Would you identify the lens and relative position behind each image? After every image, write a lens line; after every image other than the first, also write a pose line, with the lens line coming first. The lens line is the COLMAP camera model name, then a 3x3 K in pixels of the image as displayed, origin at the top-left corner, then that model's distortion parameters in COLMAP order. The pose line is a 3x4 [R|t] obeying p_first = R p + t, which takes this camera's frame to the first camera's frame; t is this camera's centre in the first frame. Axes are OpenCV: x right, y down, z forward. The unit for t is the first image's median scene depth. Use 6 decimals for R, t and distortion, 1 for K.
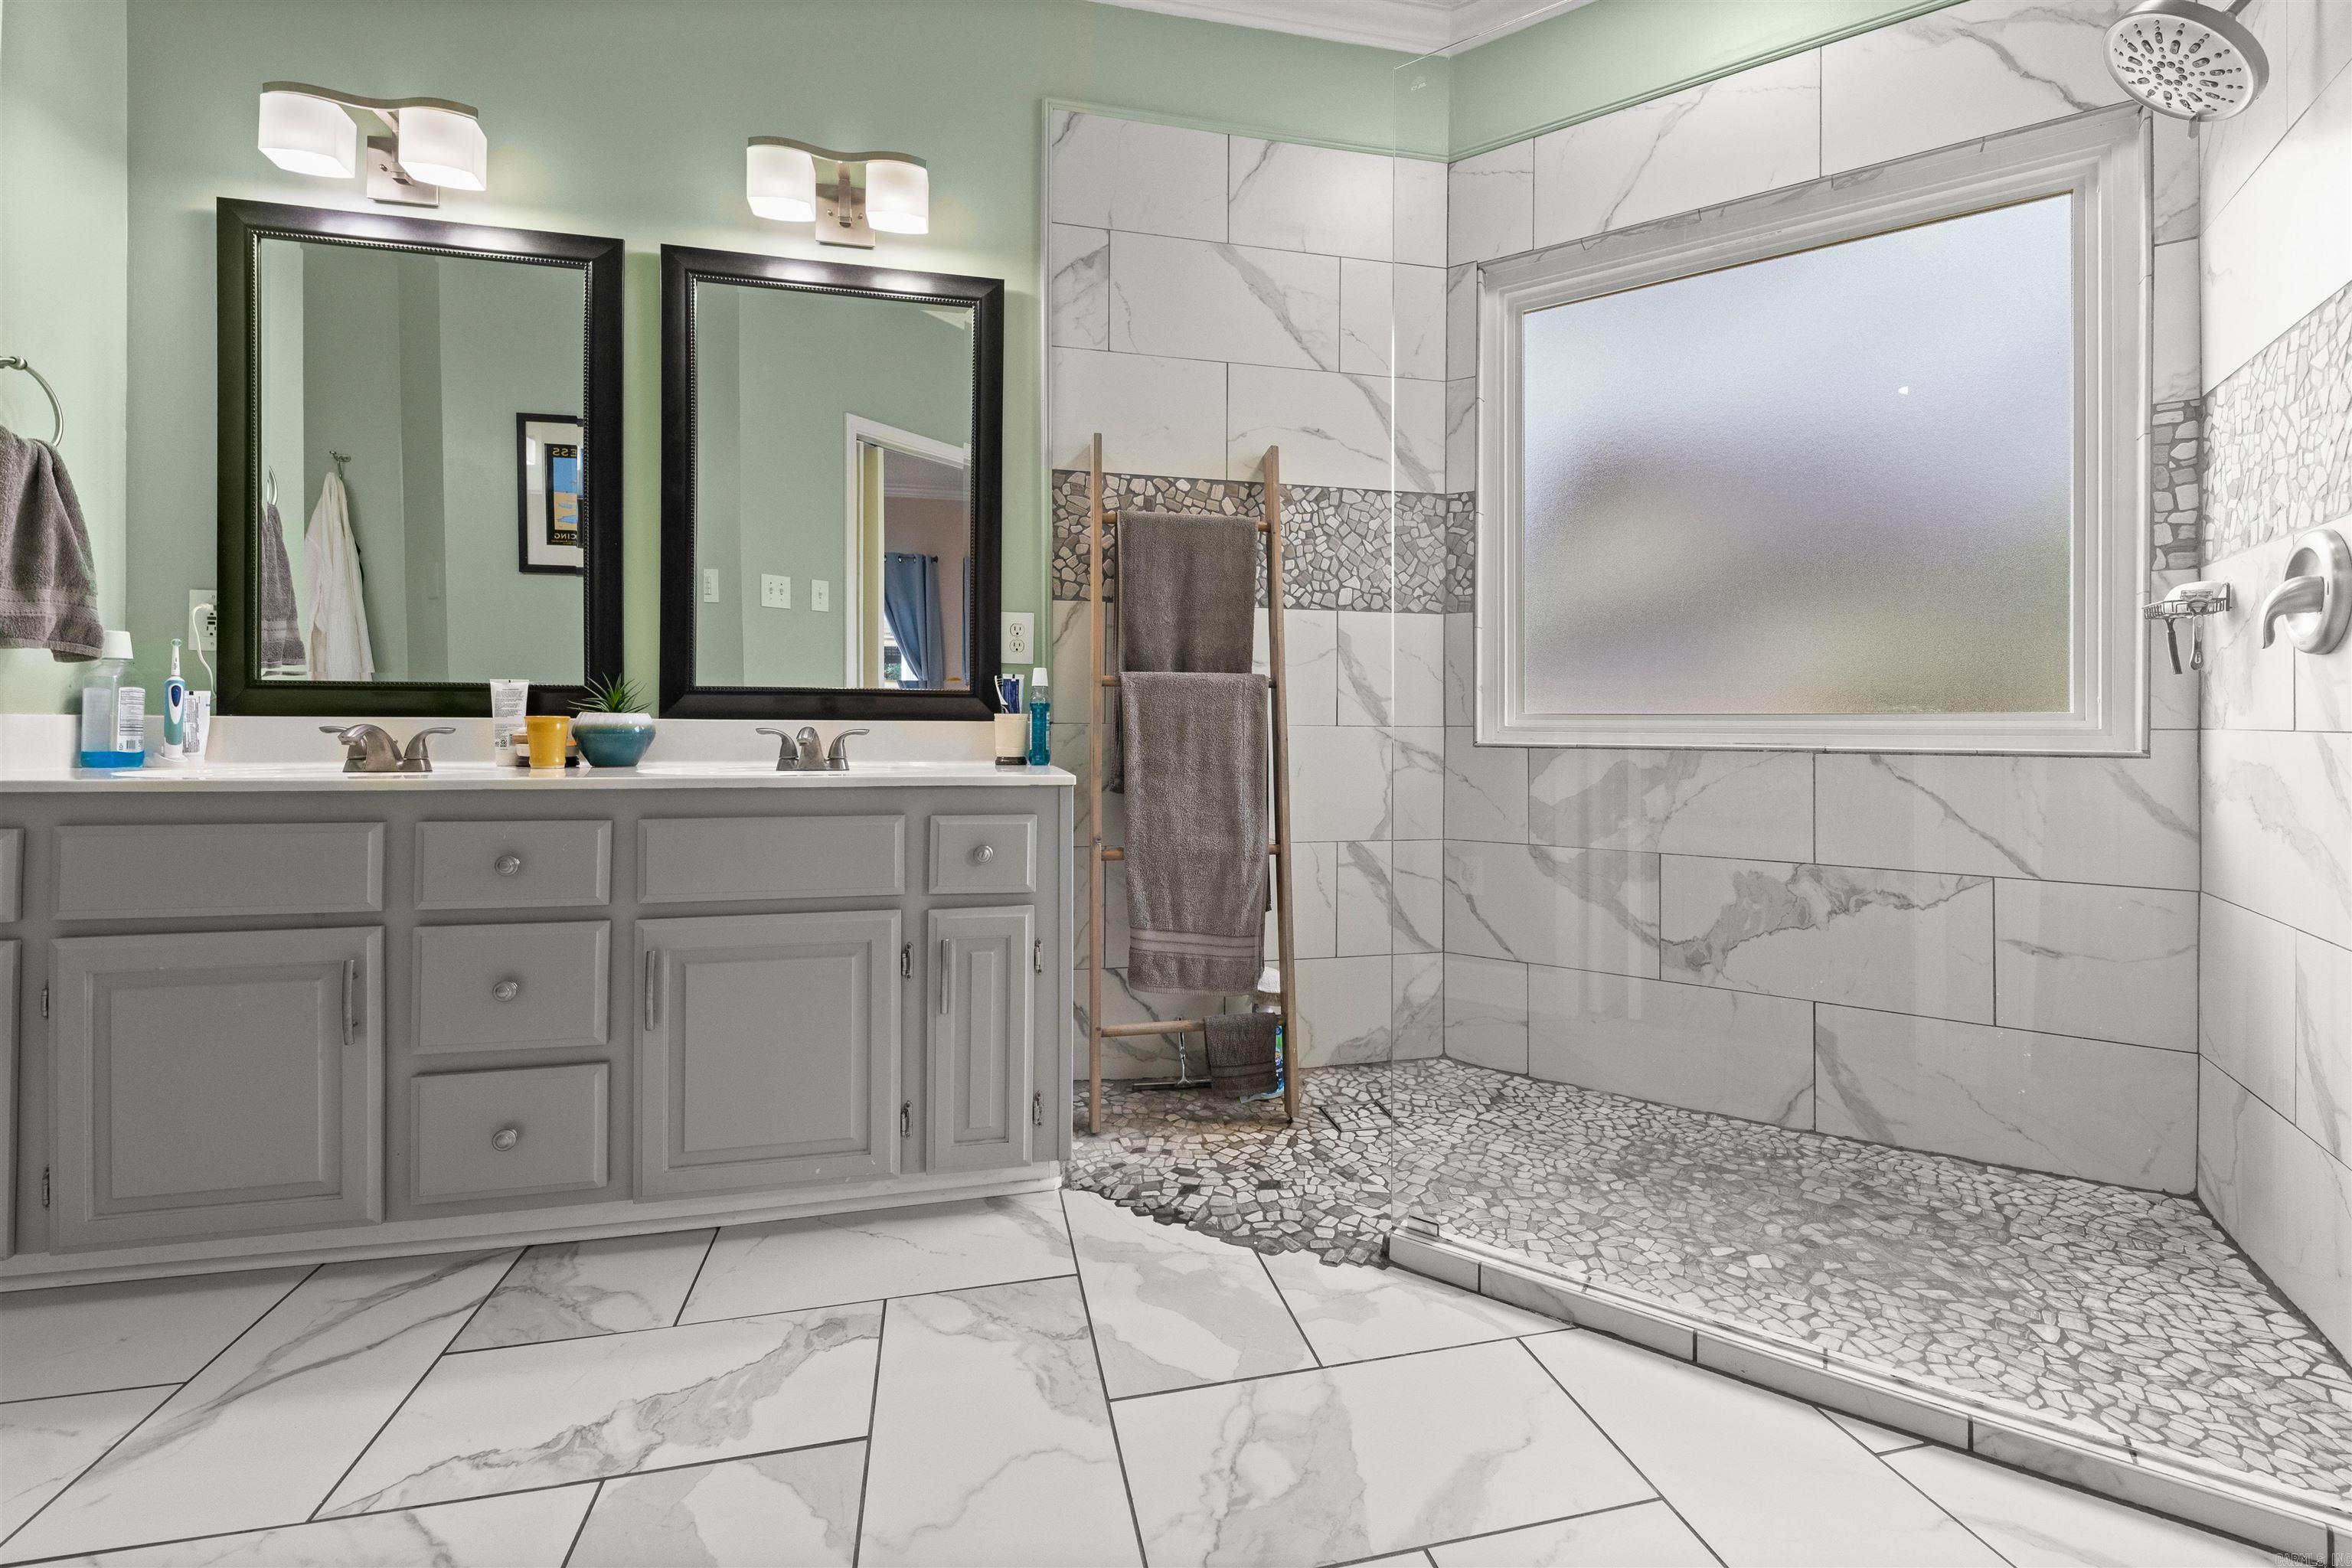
lens RADIAL K [[990.6, 0, 1172.2], [0, 990.6, 750.5], [0, 0, 1]] dist [-0.000065, -0.000213]
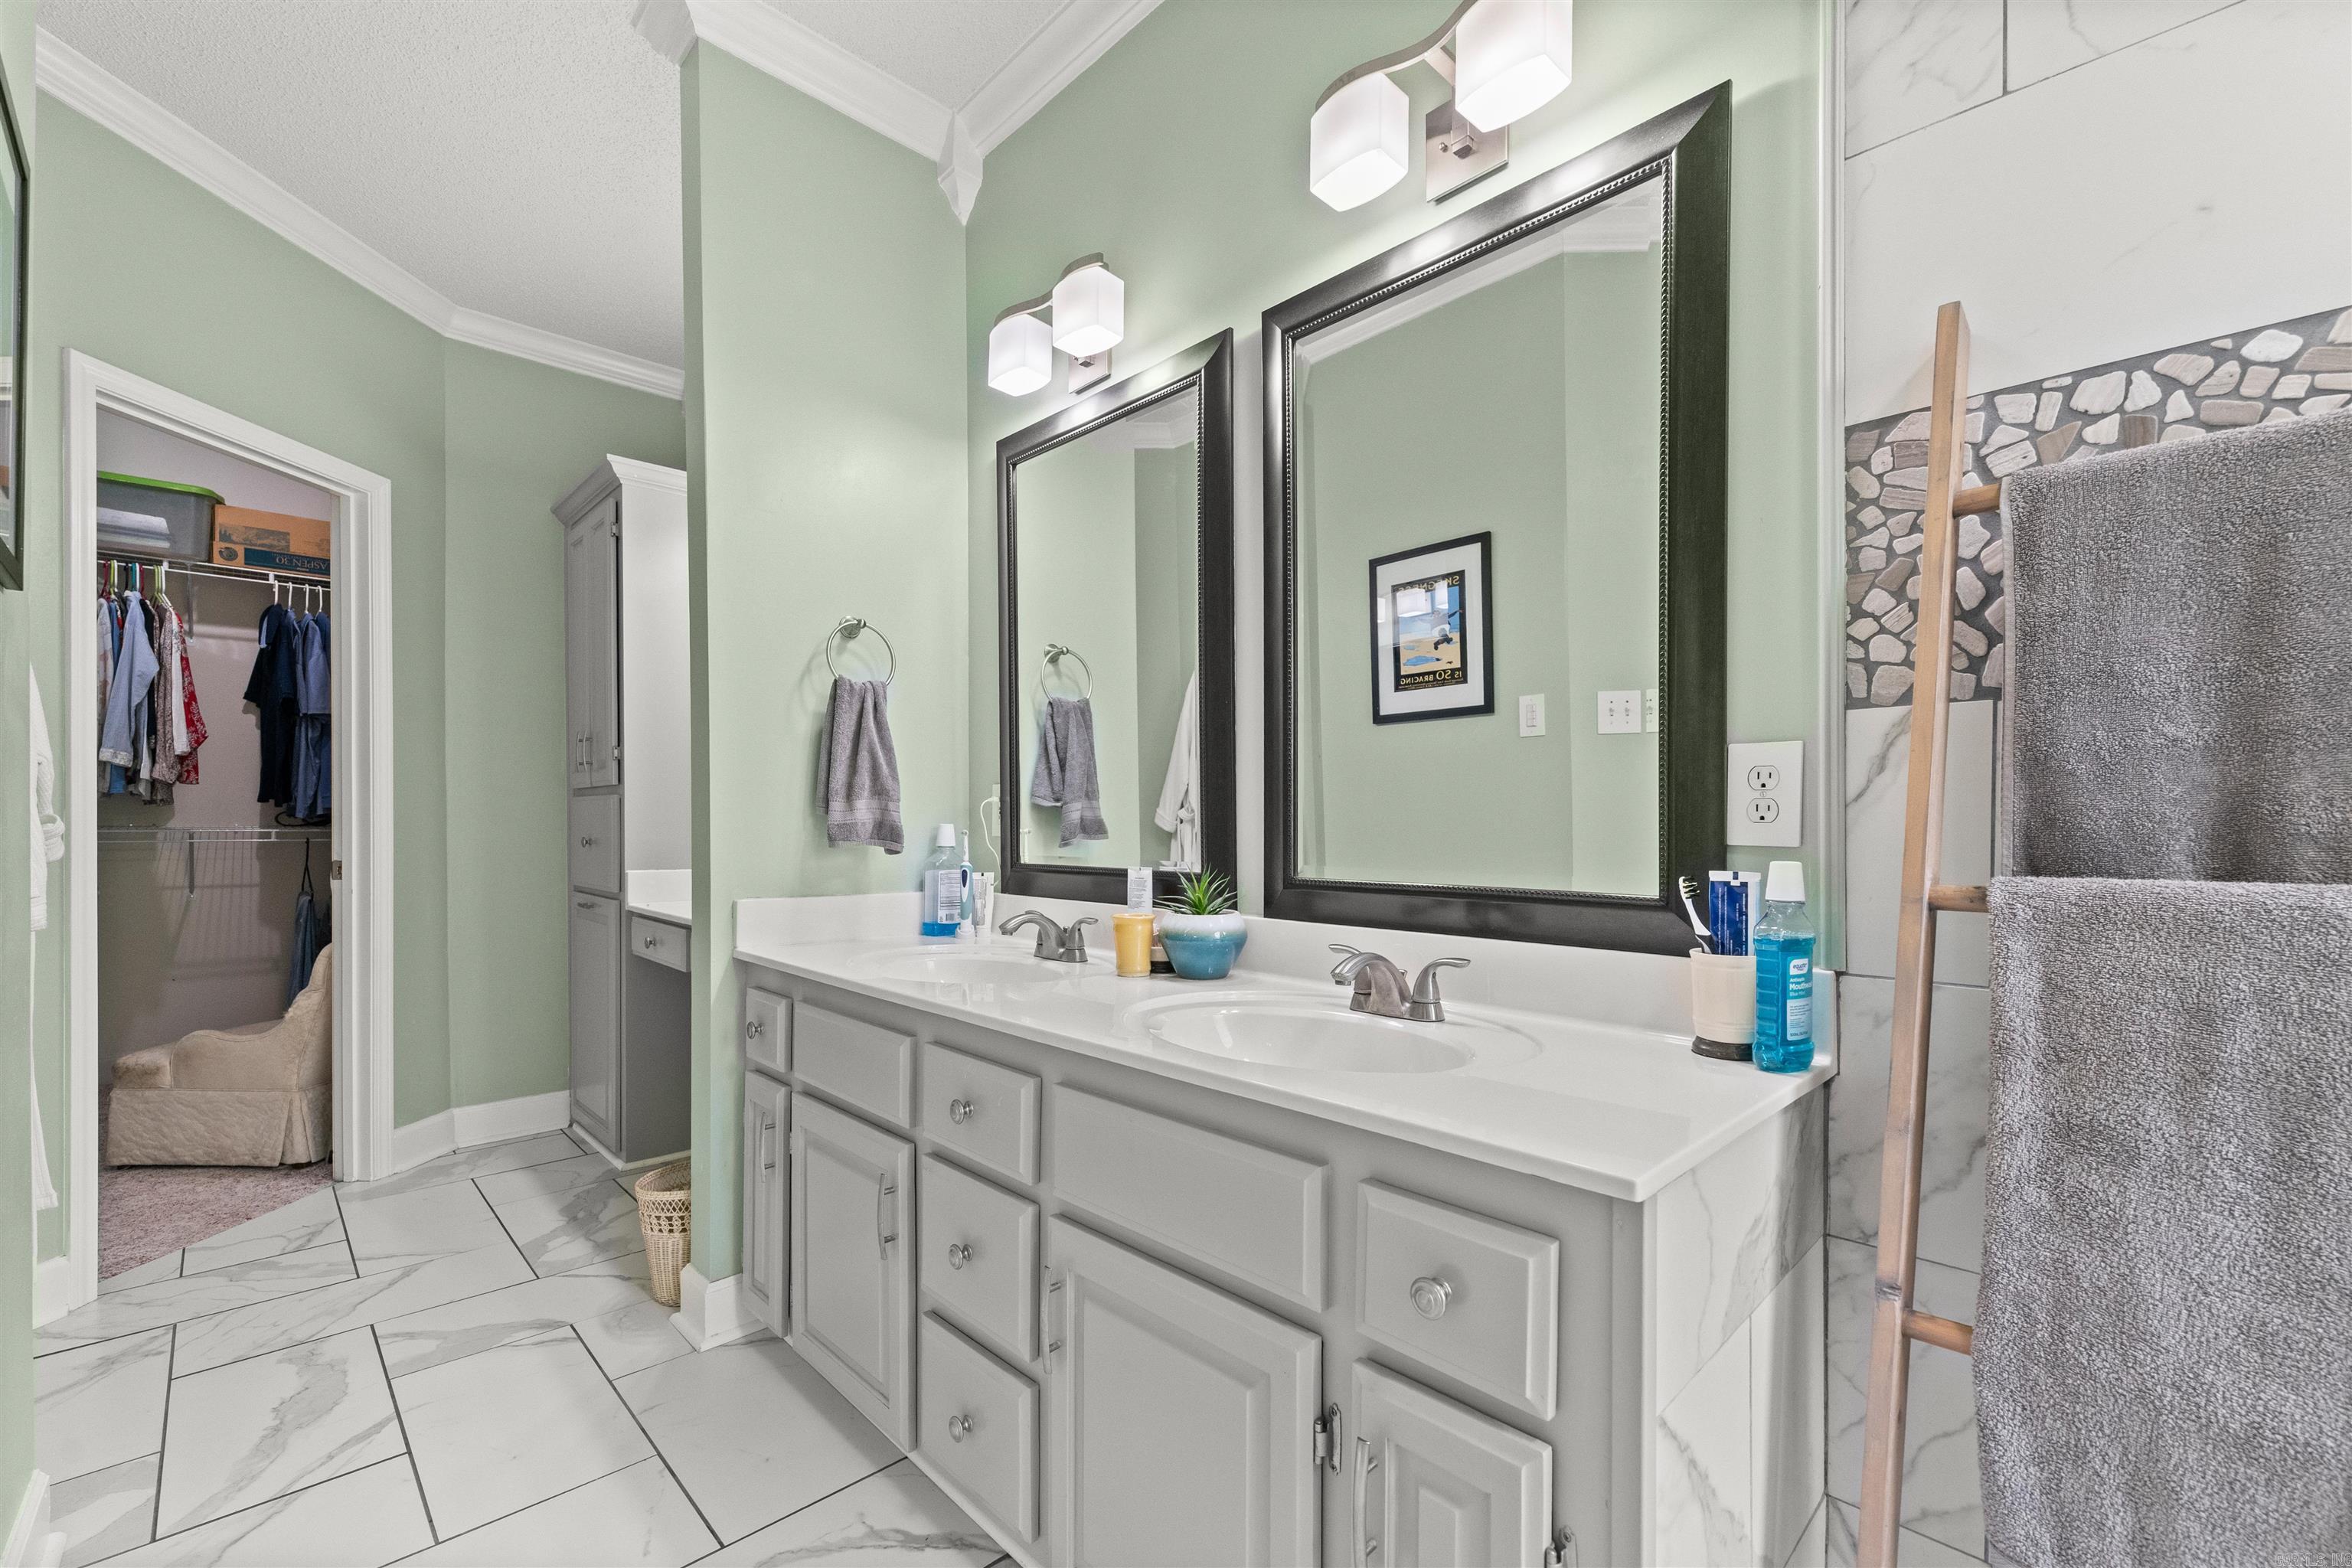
lens RADIAL K [[1011.1, 0, 1182.4], [0, 1011.1, 847.9], [0, 0, 1]] dist [-0.003336, -0.000431]
pose [[0.518477, 0.012036, -0.855007, 0.125331], [-0.026889, 0.999636, -0.002234, -0.081079], [0.854669, 0.024149, 0.518612, 0.511282]]
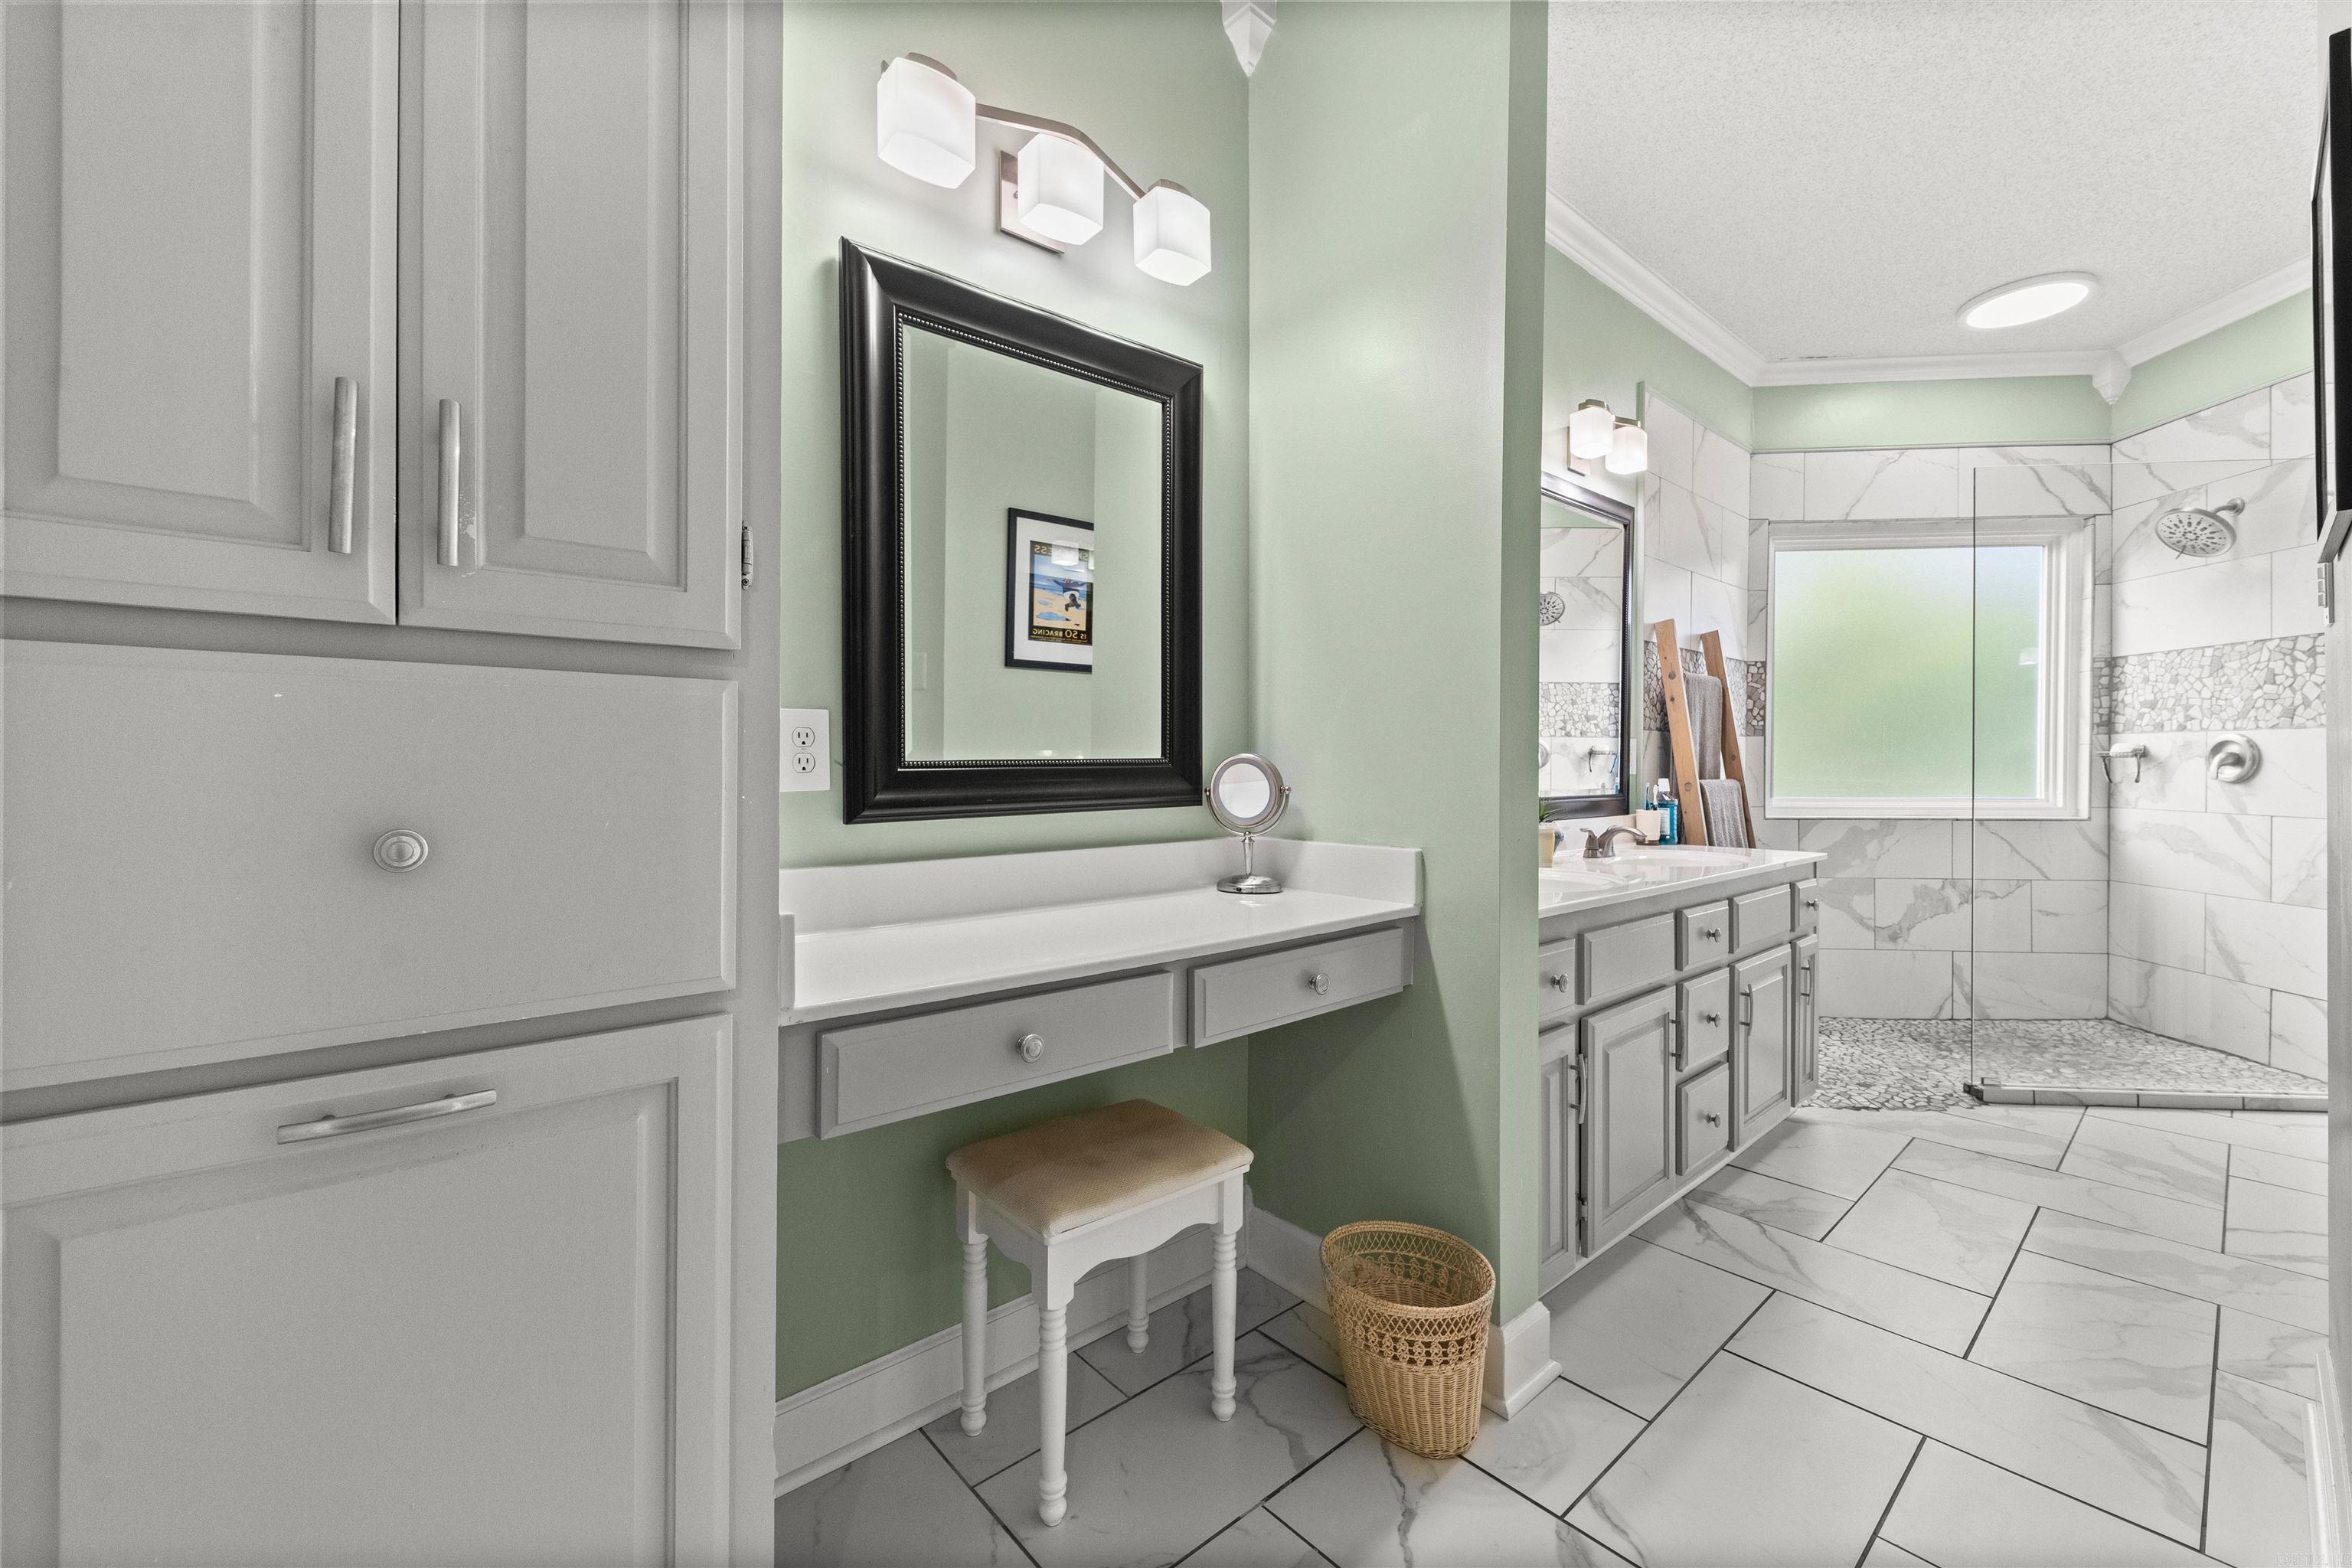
lens RADIAL K [[970.7, 0, 1185.7], [0, 970.7, 801.6], [0, 0, 1]] dist [0.000300, -0.000005]
pose [[0.873580, -0.022673, 0.486152, -1.469313], [0.017806, 0.999734, 0.014629, -0.082814], [-0.486354, -0.004124, 0.873752, 0.086965]]
